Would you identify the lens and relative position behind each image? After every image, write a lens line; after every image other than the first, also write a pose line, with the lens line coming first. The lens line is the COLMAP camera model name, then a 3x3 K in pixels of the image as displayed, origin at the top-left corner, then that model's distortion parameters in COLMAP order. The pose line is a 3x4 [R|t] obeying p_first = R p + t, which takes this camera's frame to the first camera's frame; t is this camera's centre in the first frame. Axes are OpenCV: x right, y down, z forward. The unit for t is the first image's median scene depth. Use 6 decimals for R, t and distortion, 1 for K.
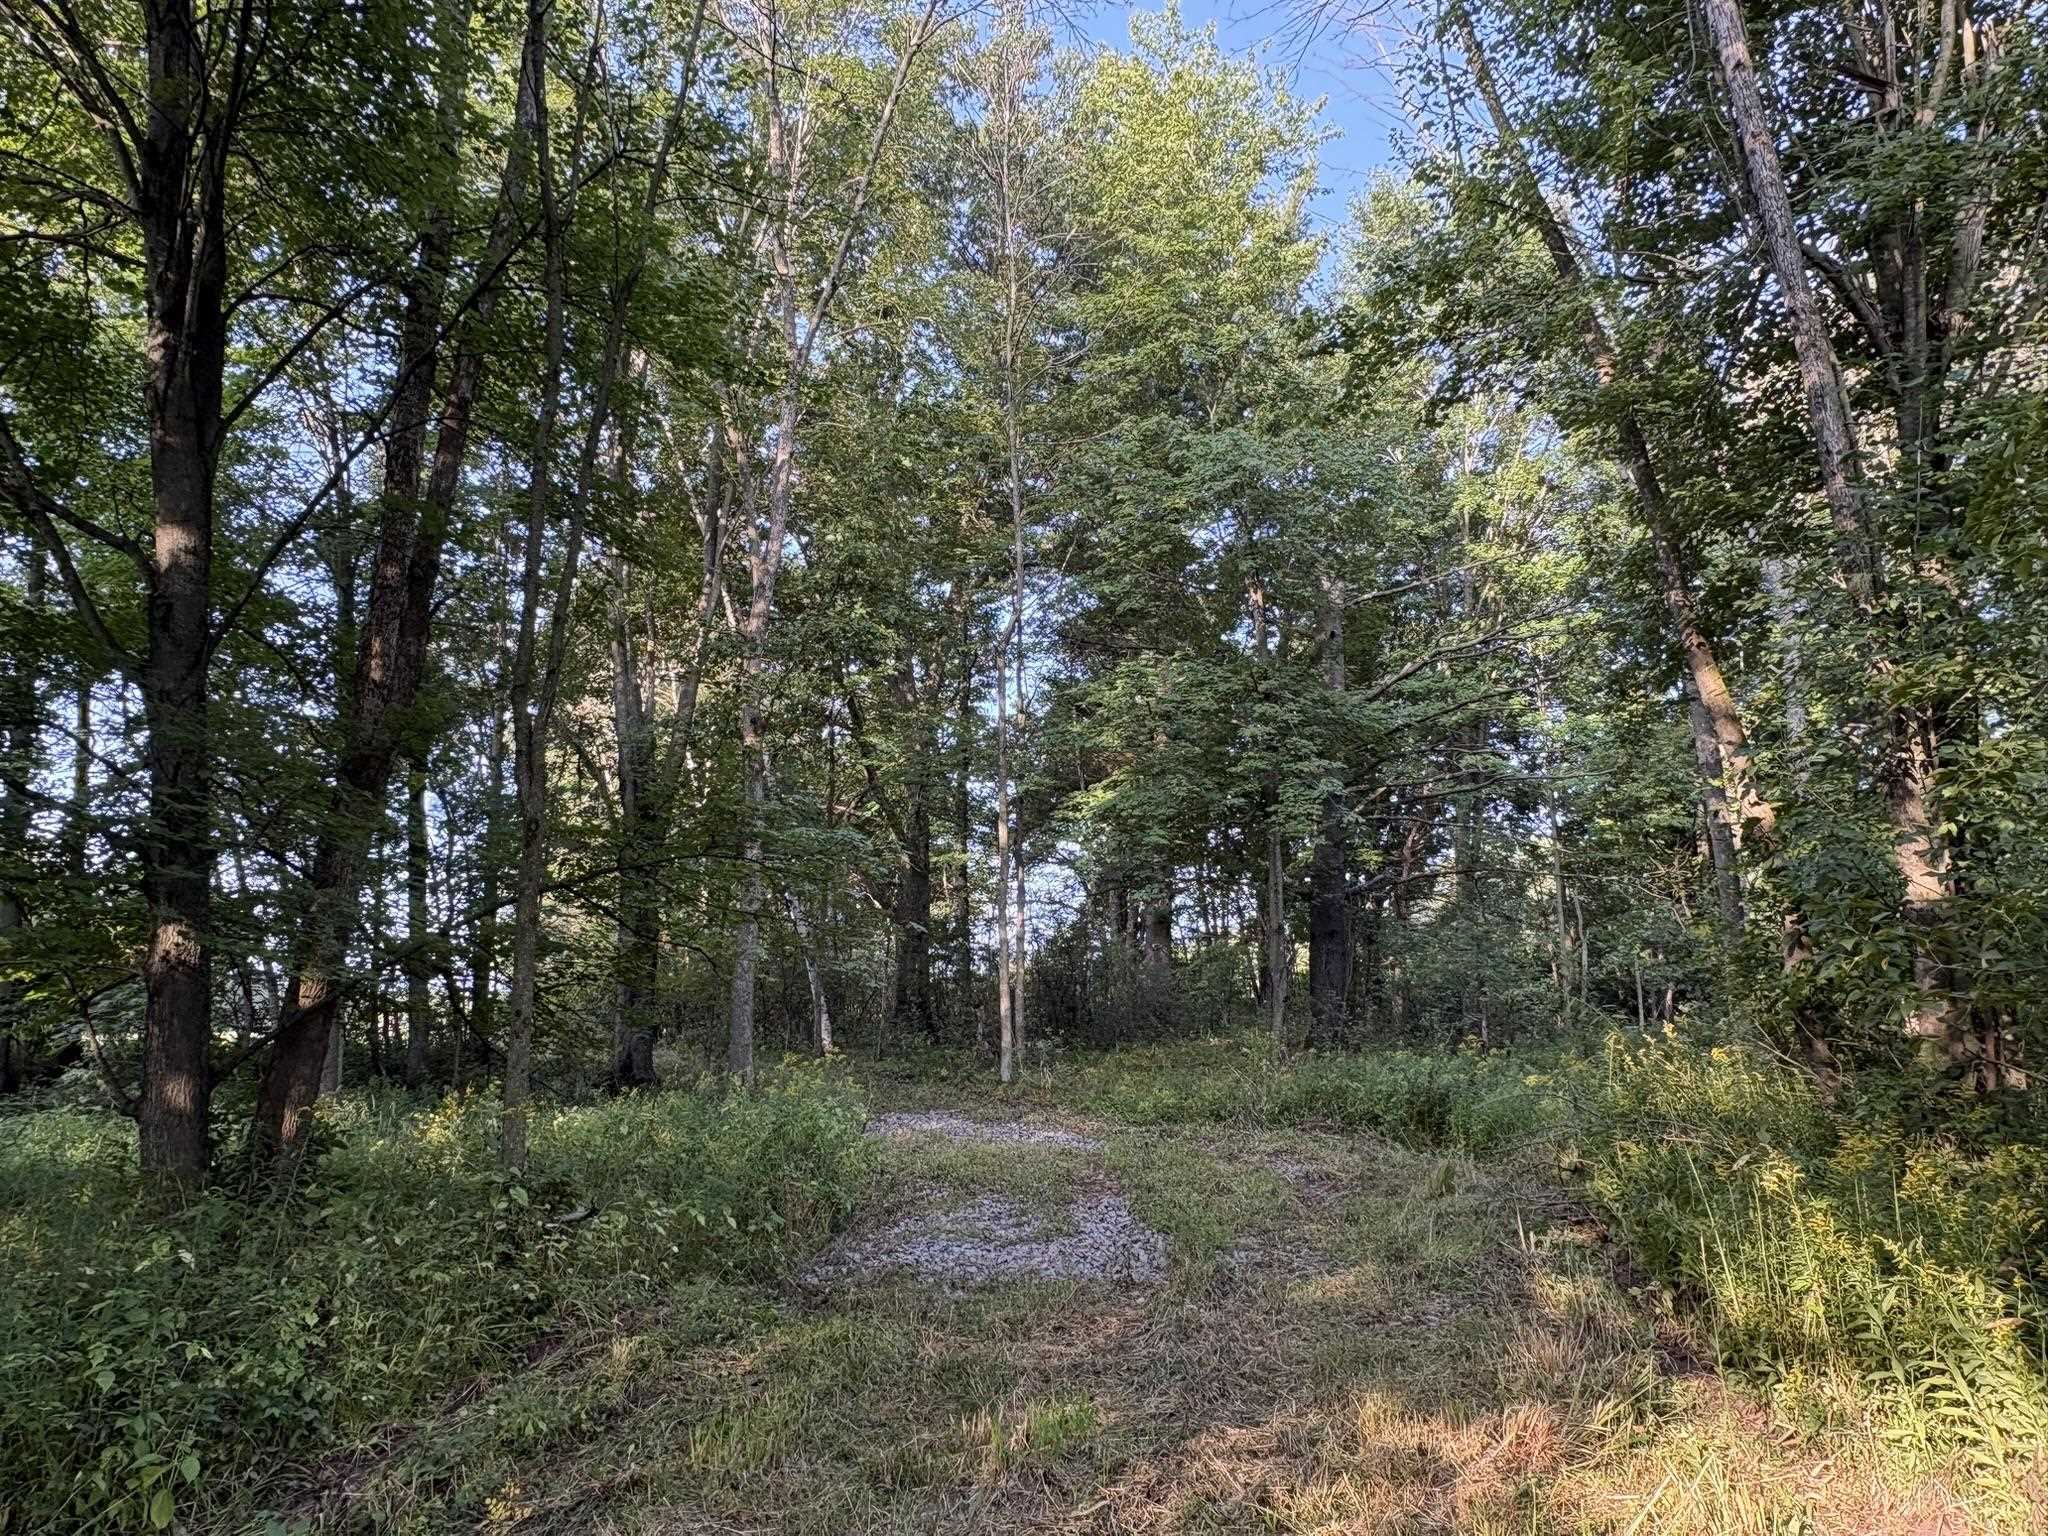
lens RADIAL K [[1433.6, 0, 1022.9], [0, 1433.6, 768.7], [0, 0, 1]] dist [-0.015503, -0.000751]
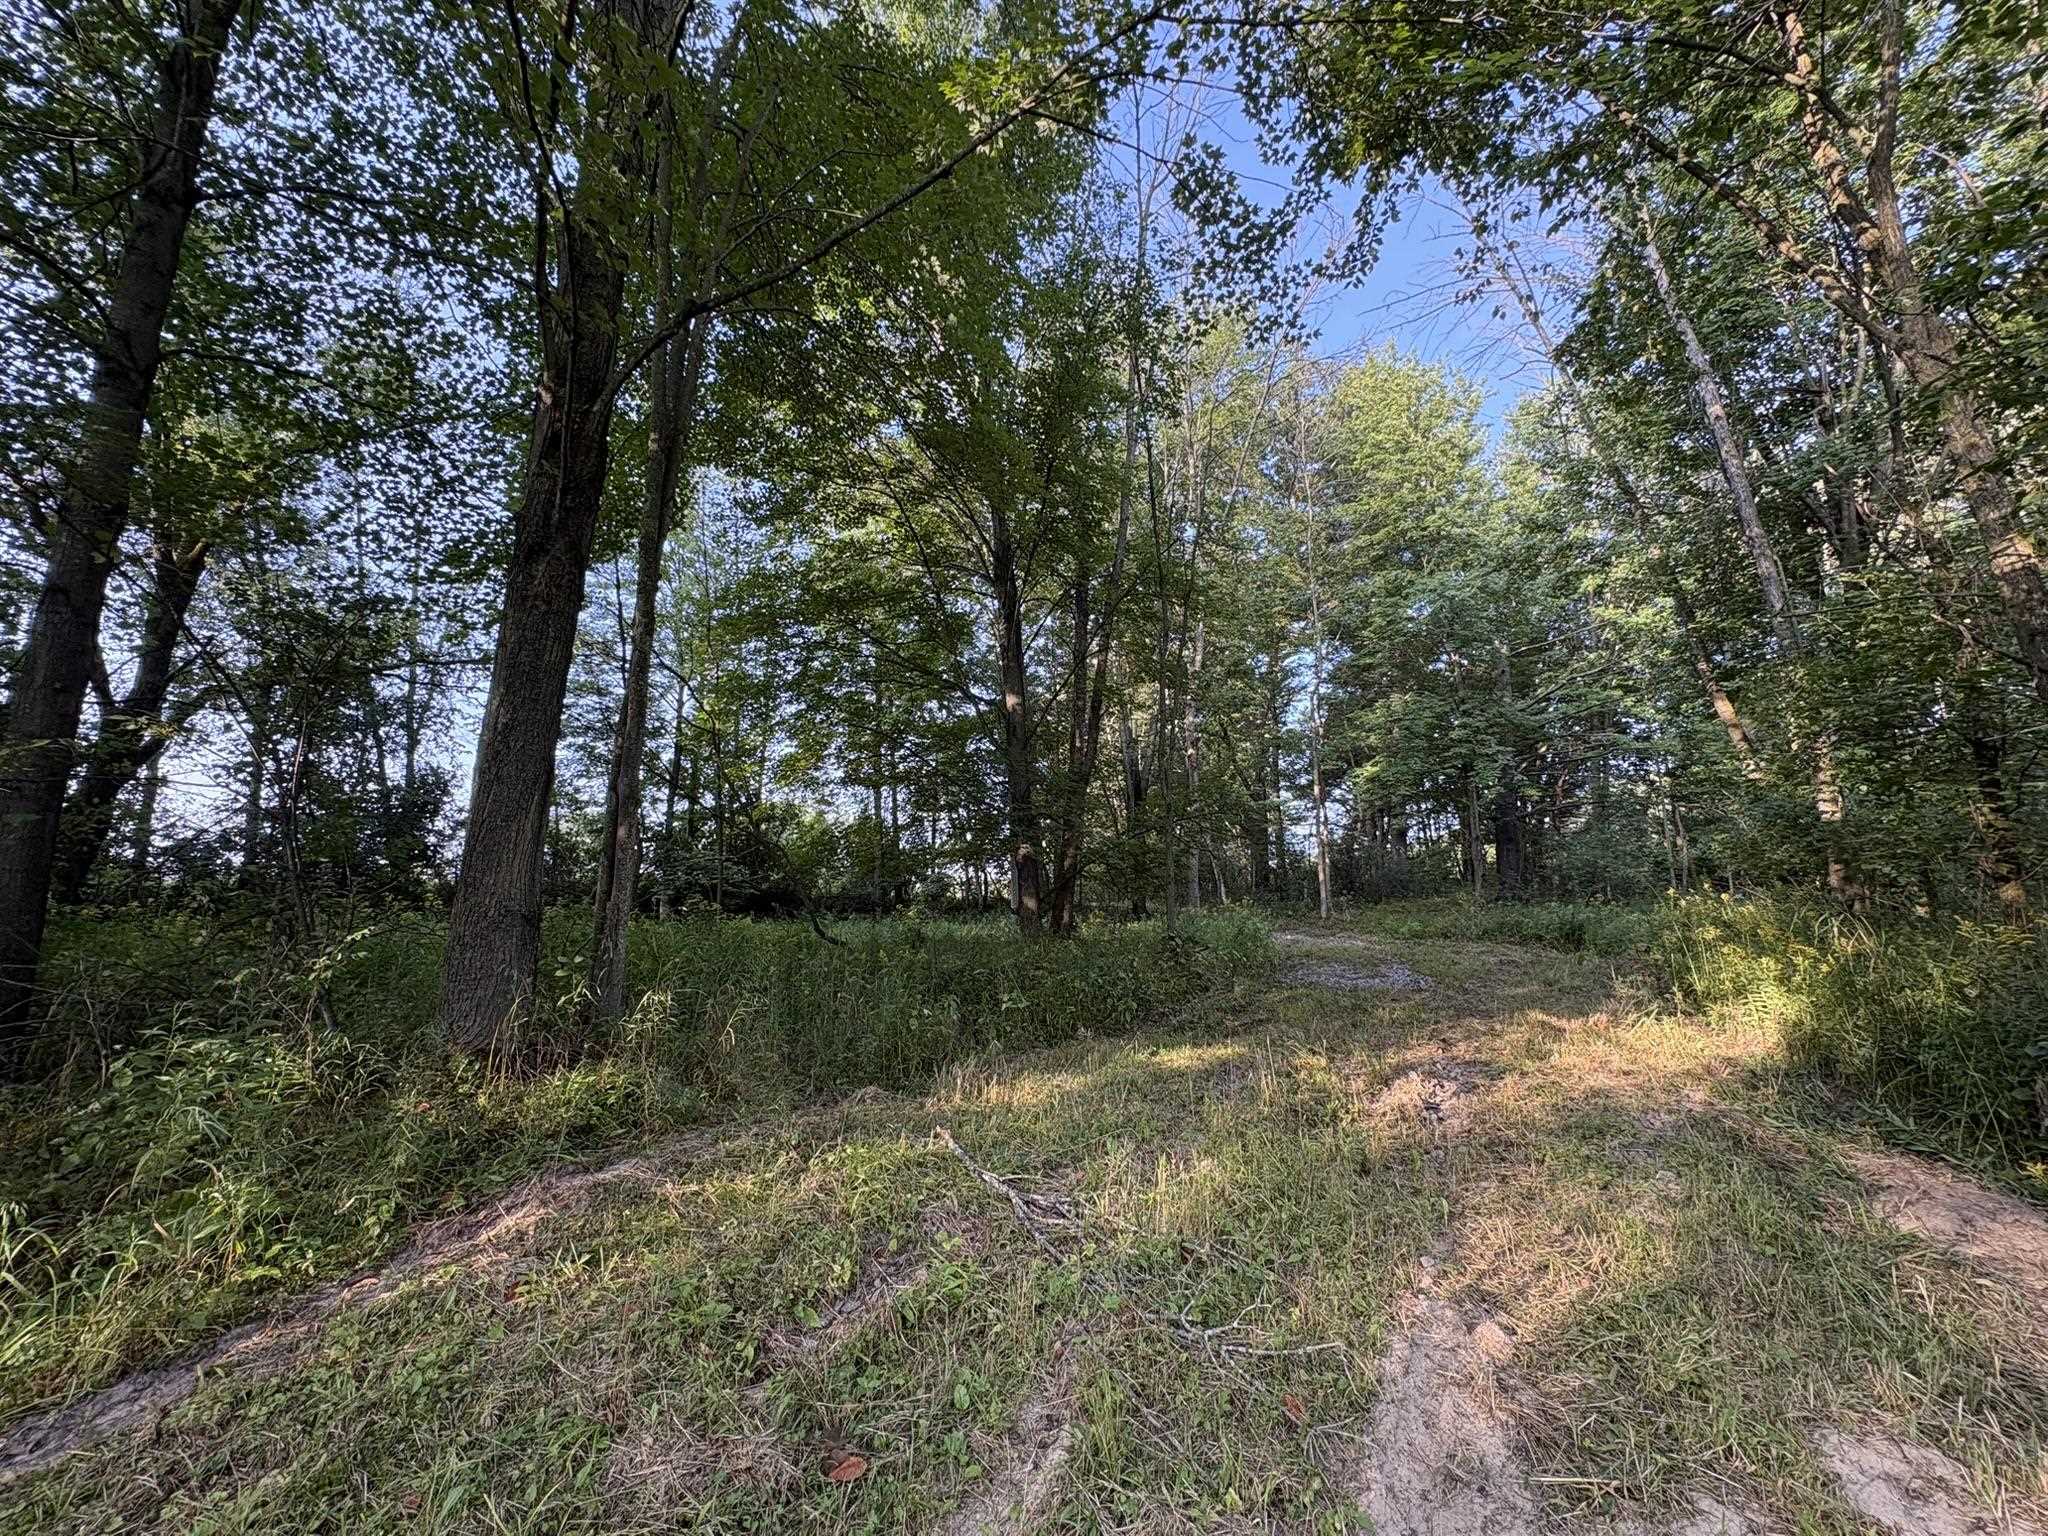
lens RADIAL K [[813.5, 0, 1025.6], [0, 813.5, 770.5], [0, 0, 1]] dist [0.000134, 0.000024]
pose [[0.947881, -0.044430, -0.315513, -0.036924], [0.052257, 0.998499, 0.016386, -0.021326], [0.314311, -0.032020, 0.948780, -0.170250]]
